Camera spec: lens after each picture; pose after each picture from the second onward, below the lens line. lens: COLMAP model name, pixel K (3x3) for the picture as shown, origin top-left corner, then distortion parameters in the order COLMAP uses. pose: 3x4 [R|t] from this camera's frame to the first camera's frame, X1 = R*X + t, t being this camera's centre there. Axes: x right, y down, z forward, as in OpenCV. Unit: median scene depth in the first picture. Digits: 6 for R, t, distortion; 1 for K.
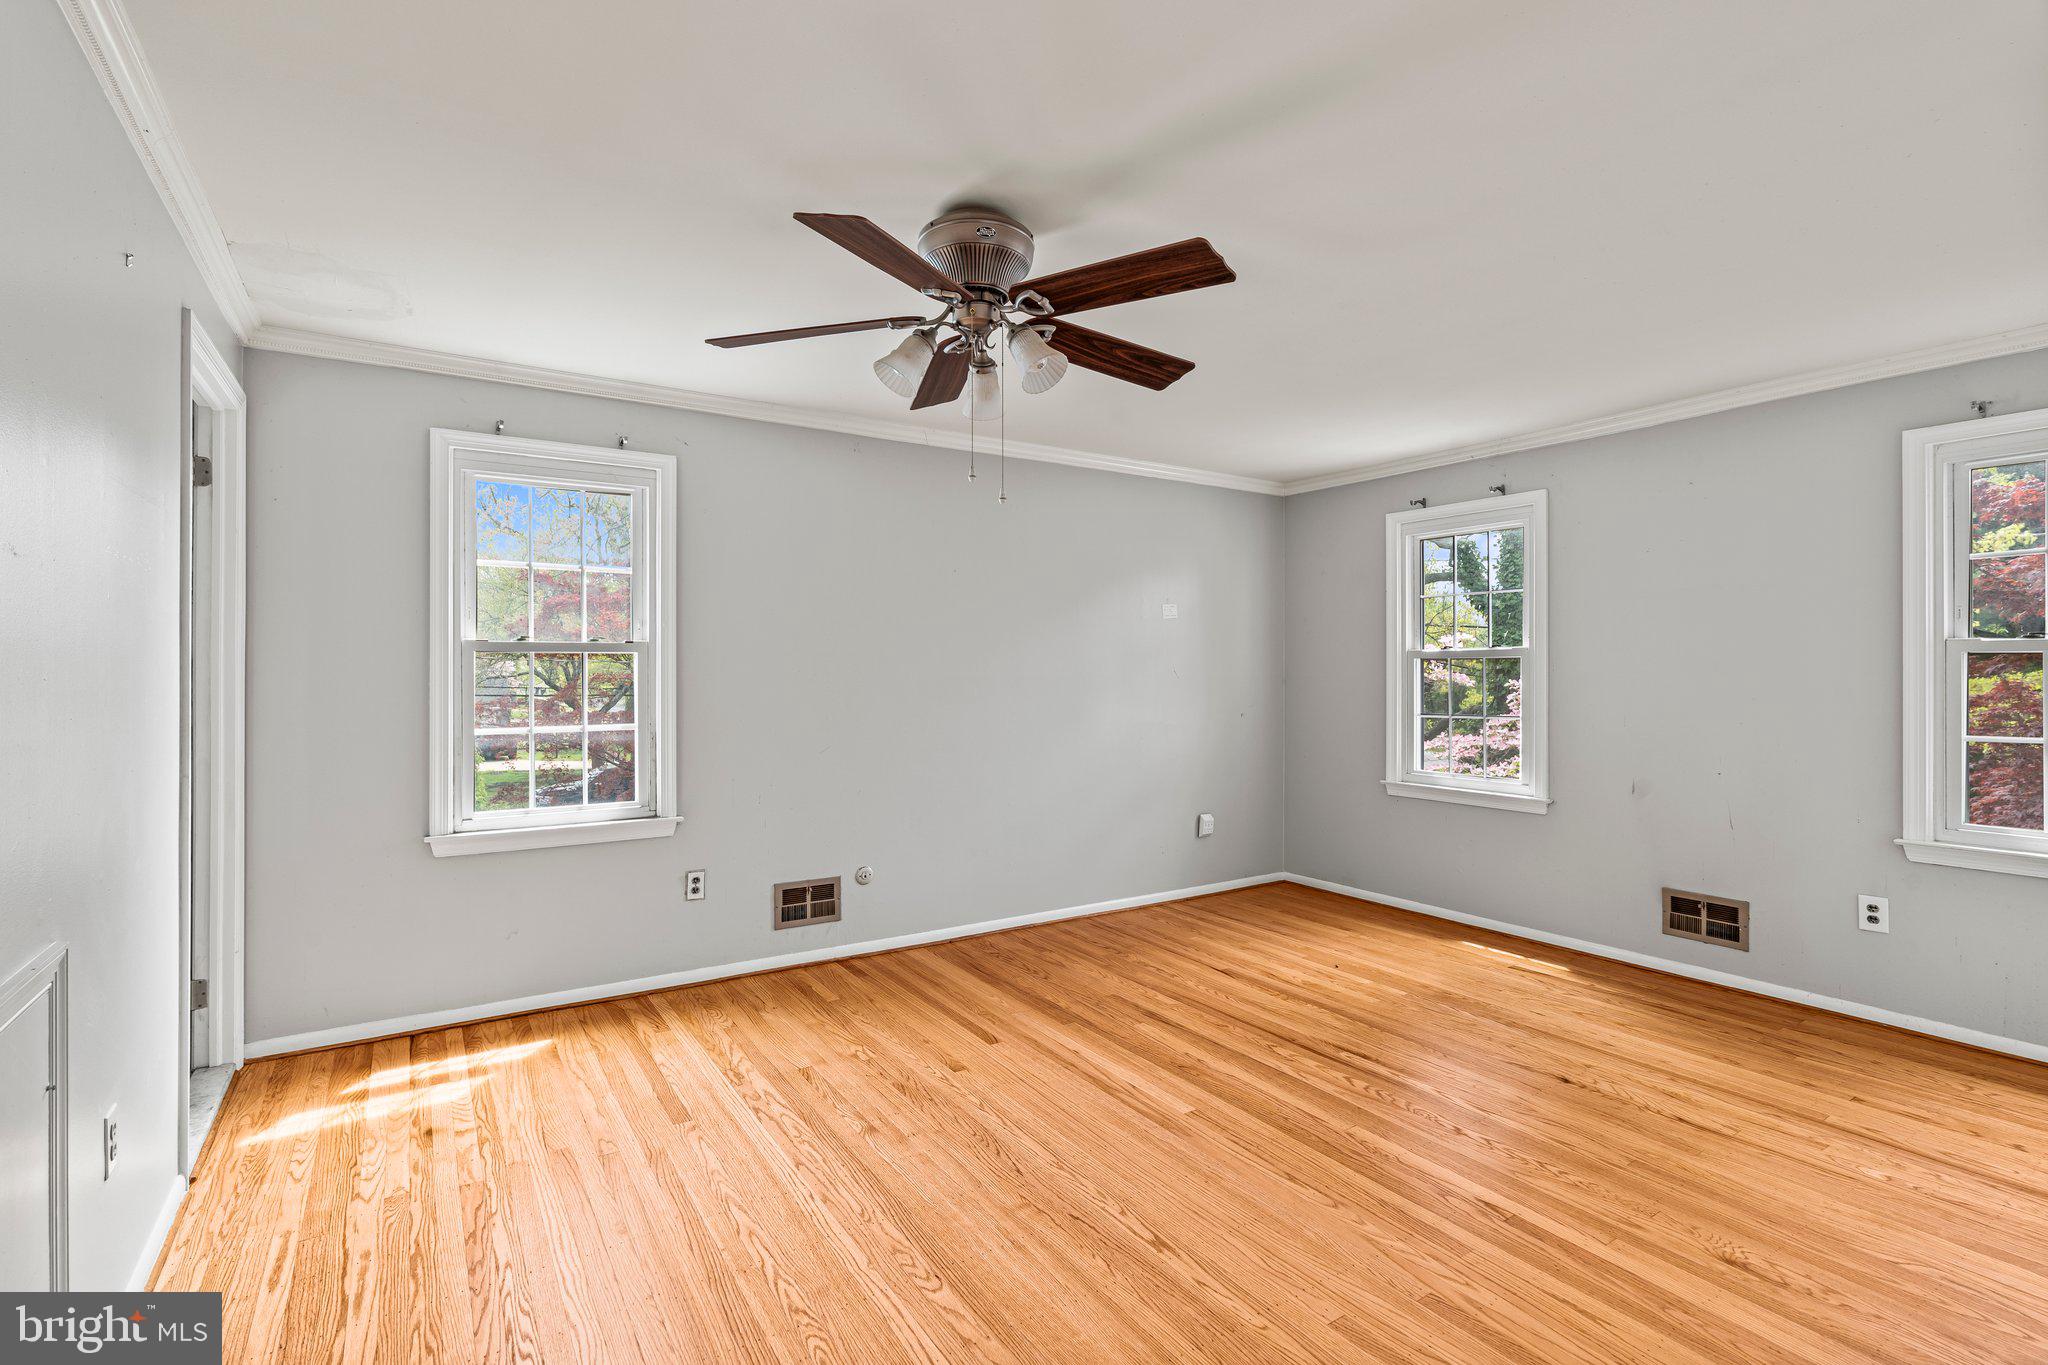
lens RADIAL K [[962.5, 0, 1054.7], [0, 962.5, 675.6], [0, 0, 1]] dist [0.000217, 0.000412]
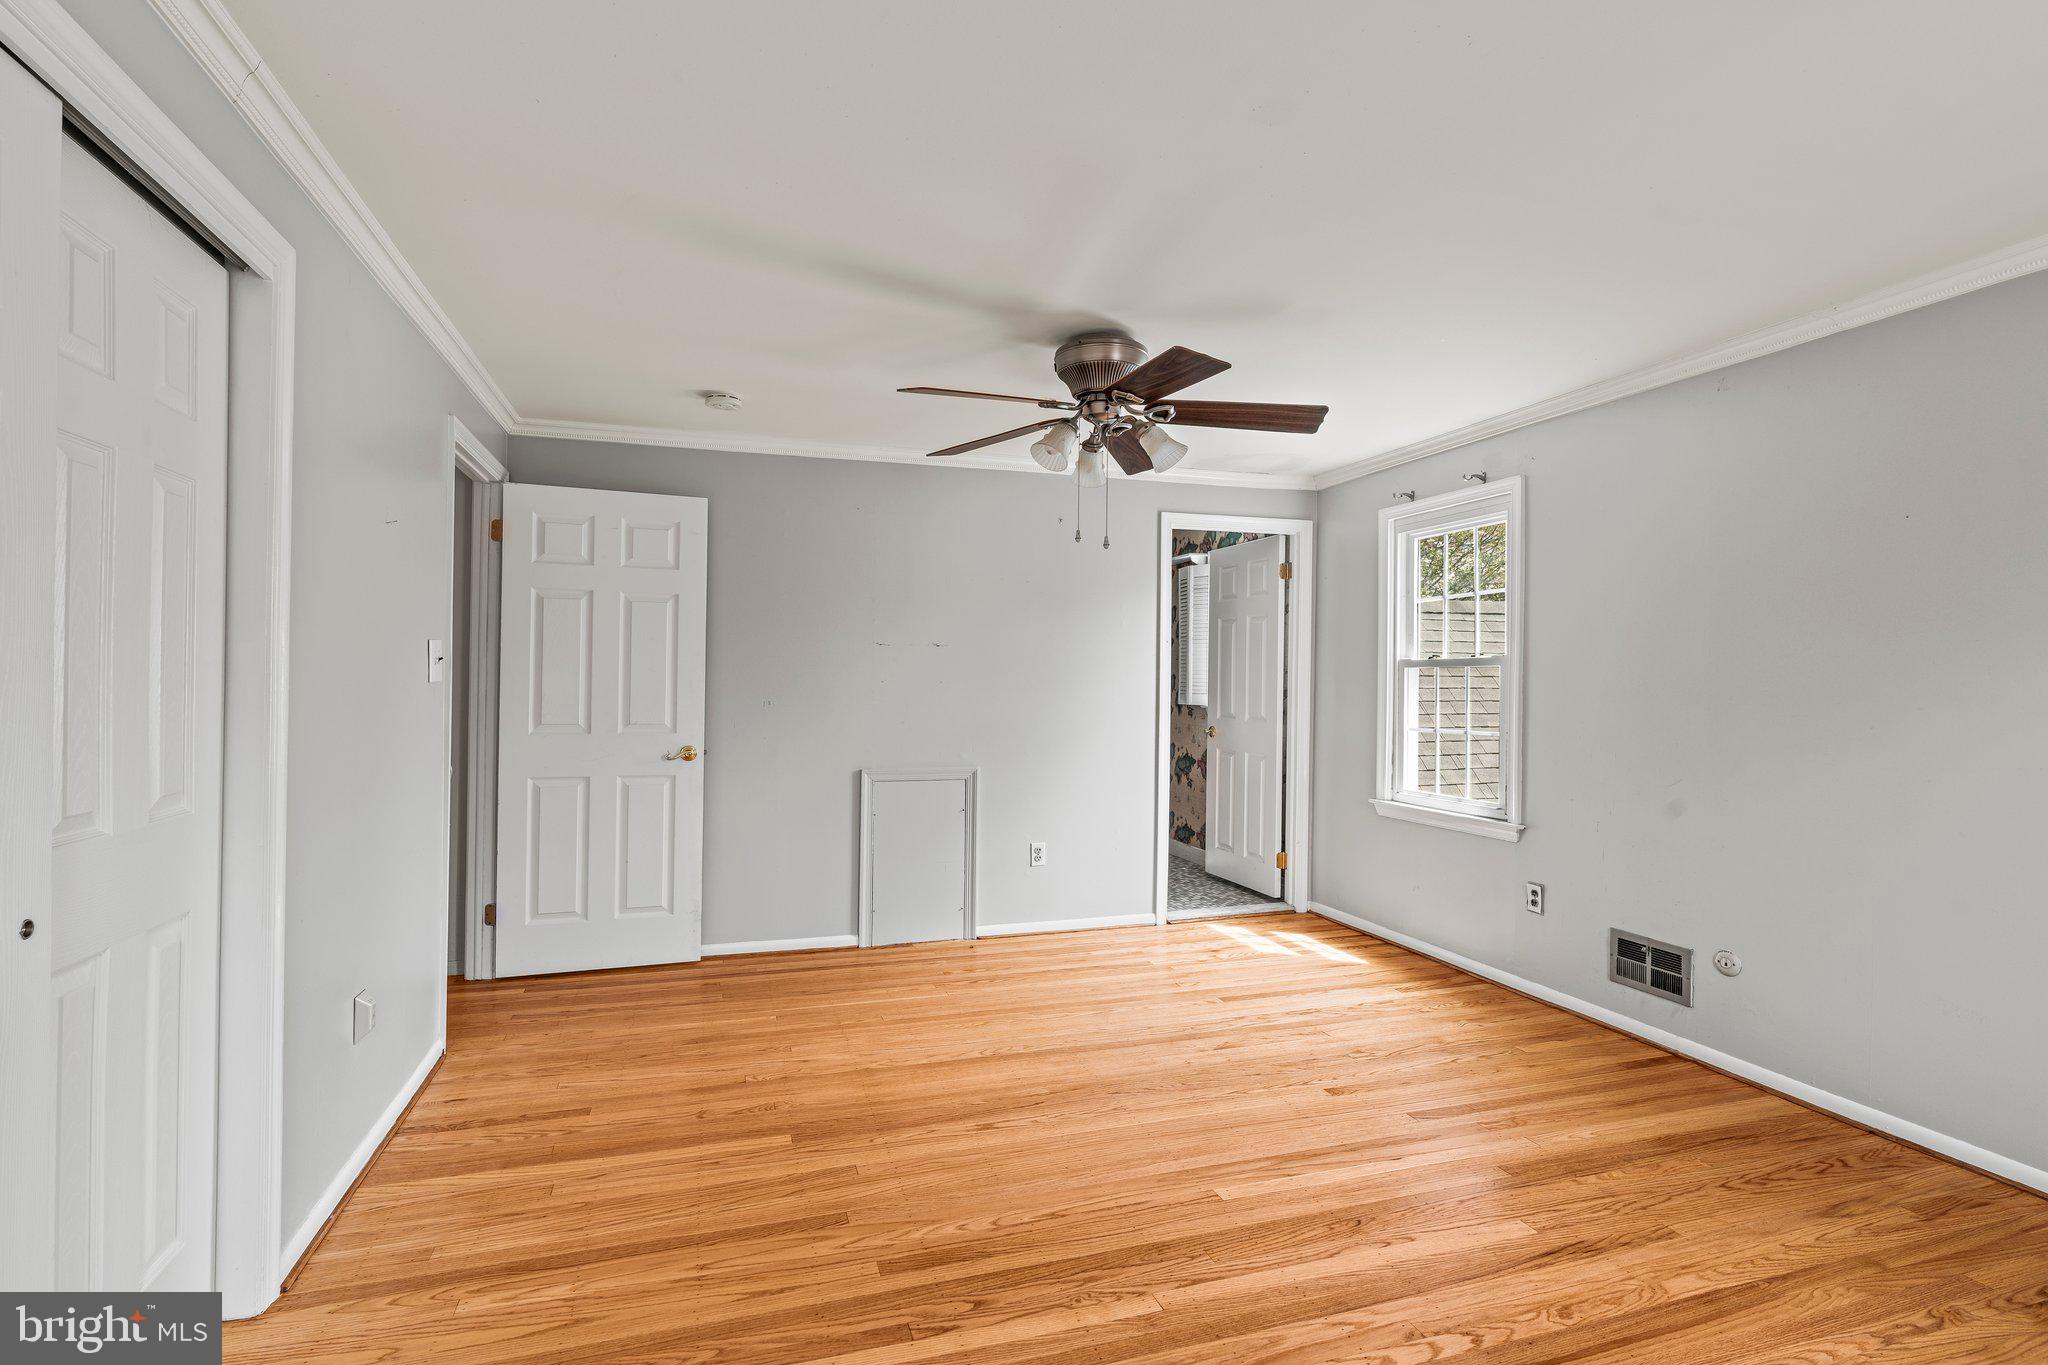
lens RADIAL K [[933.0, 0, 1014.2], [0, 933.0, 677.2], [0, 0, 1]] dist [-0.001209, 0.000538]
pose [[-0.277979, -0.005470, -0.960572, 0.779697], [-0.009140, 0.999954, -0.003050, -0.002819], [0.960544, 0.007932, -0.278016, 0.828648]]
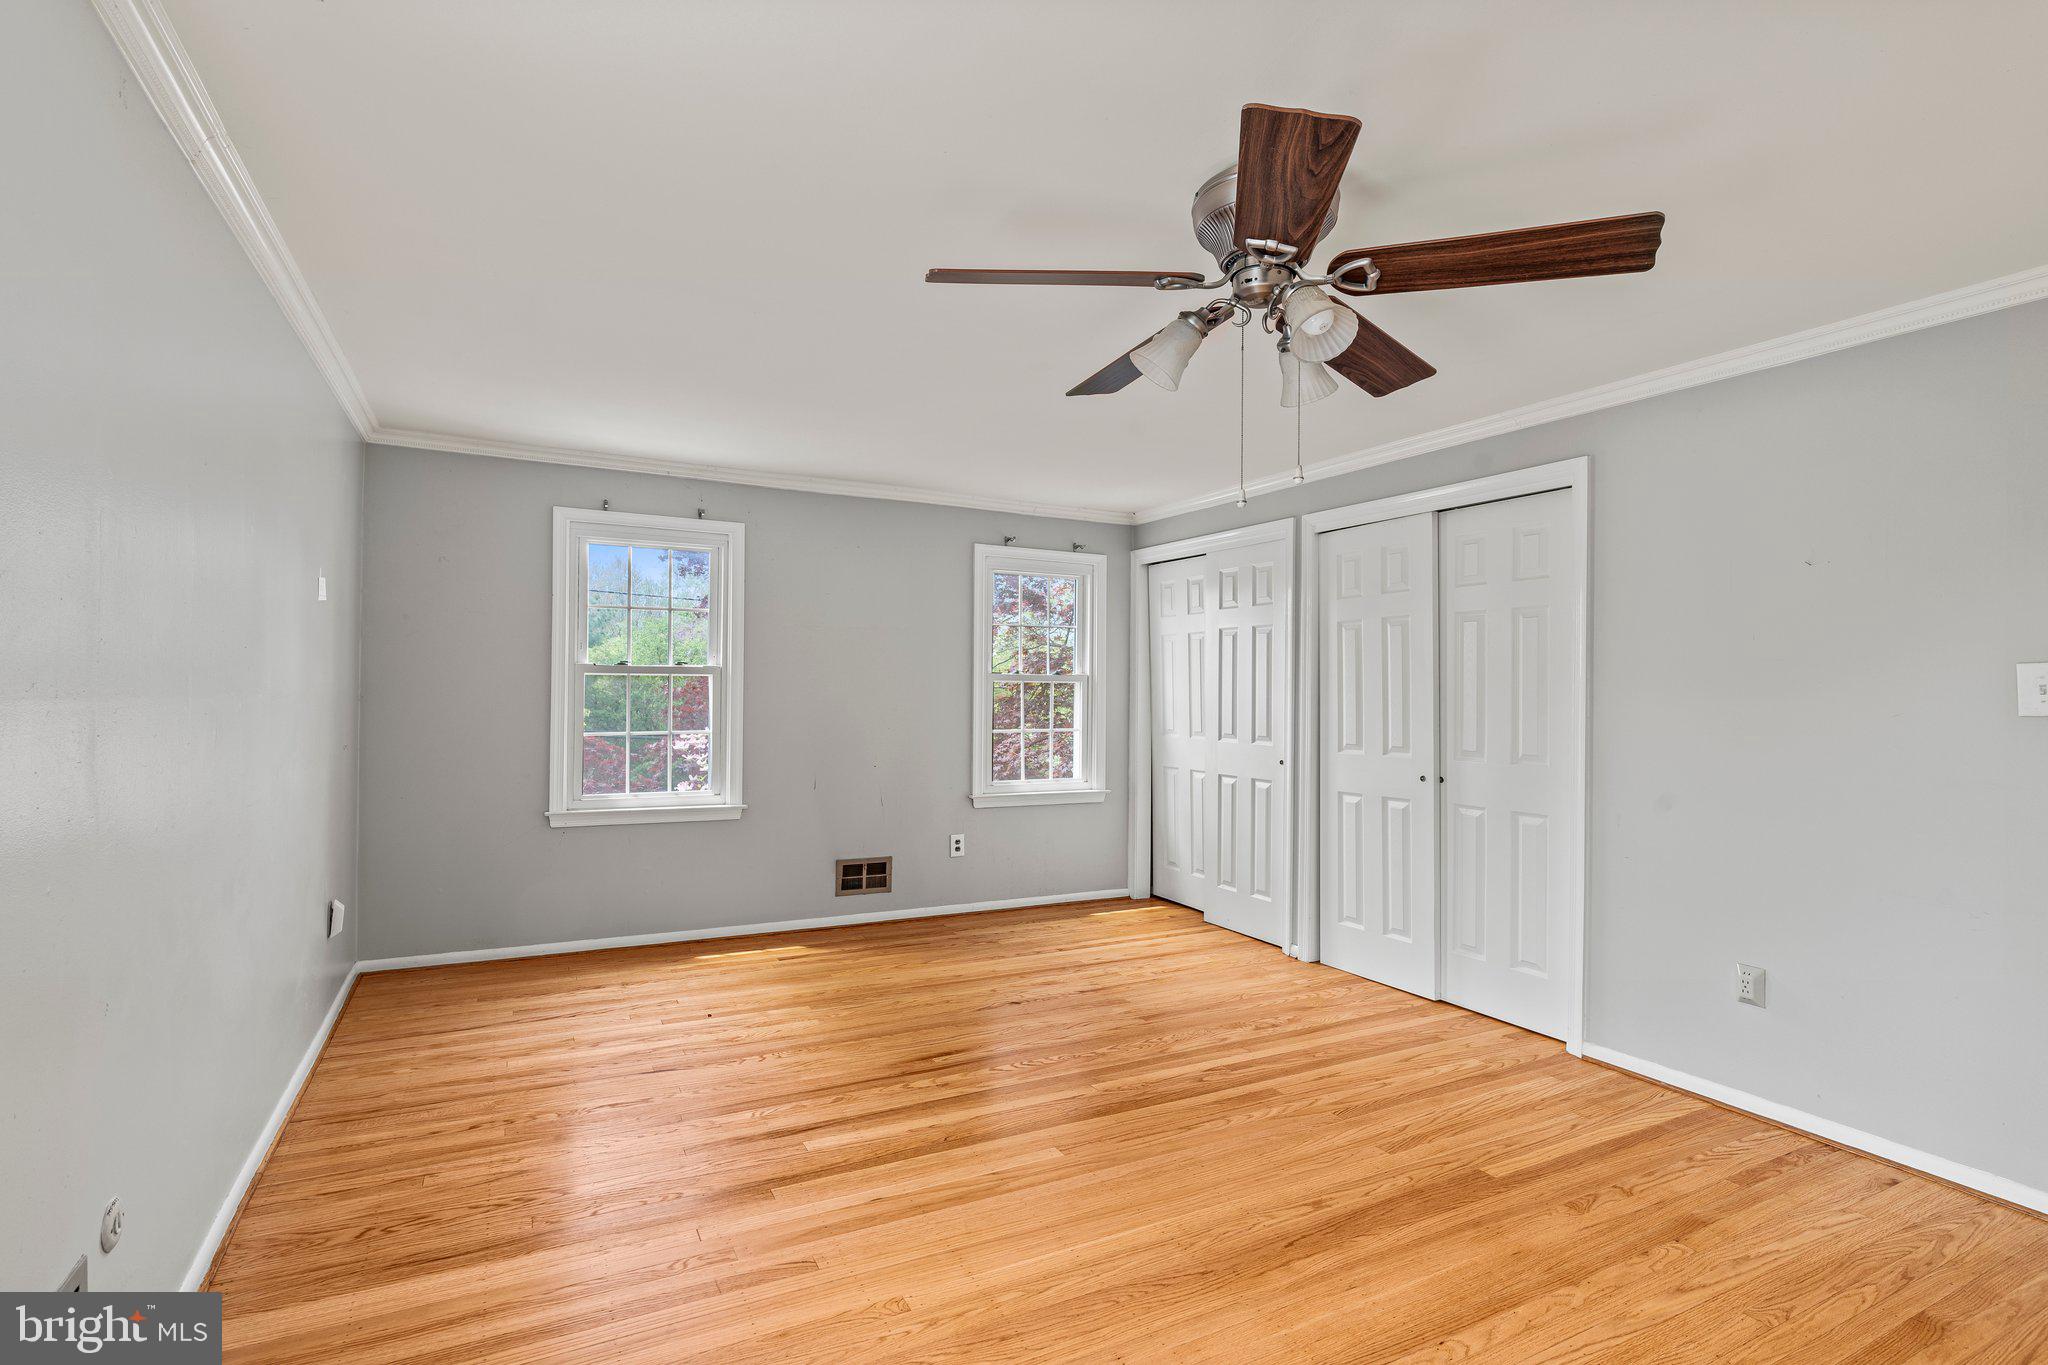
lens RADIAL K [[904.1, 0, 964.6], [0, 904.1, 684.9], [0, 0, 1]] dist [-0.002000, 0.000075]
pose [[0.151691, 0.007665, 0.988398, -0.611759], [-0.012398, 0.999906, -0.005852, -0.008166], [-0.988350, -0.011367, 0.151772, 0.757055]]
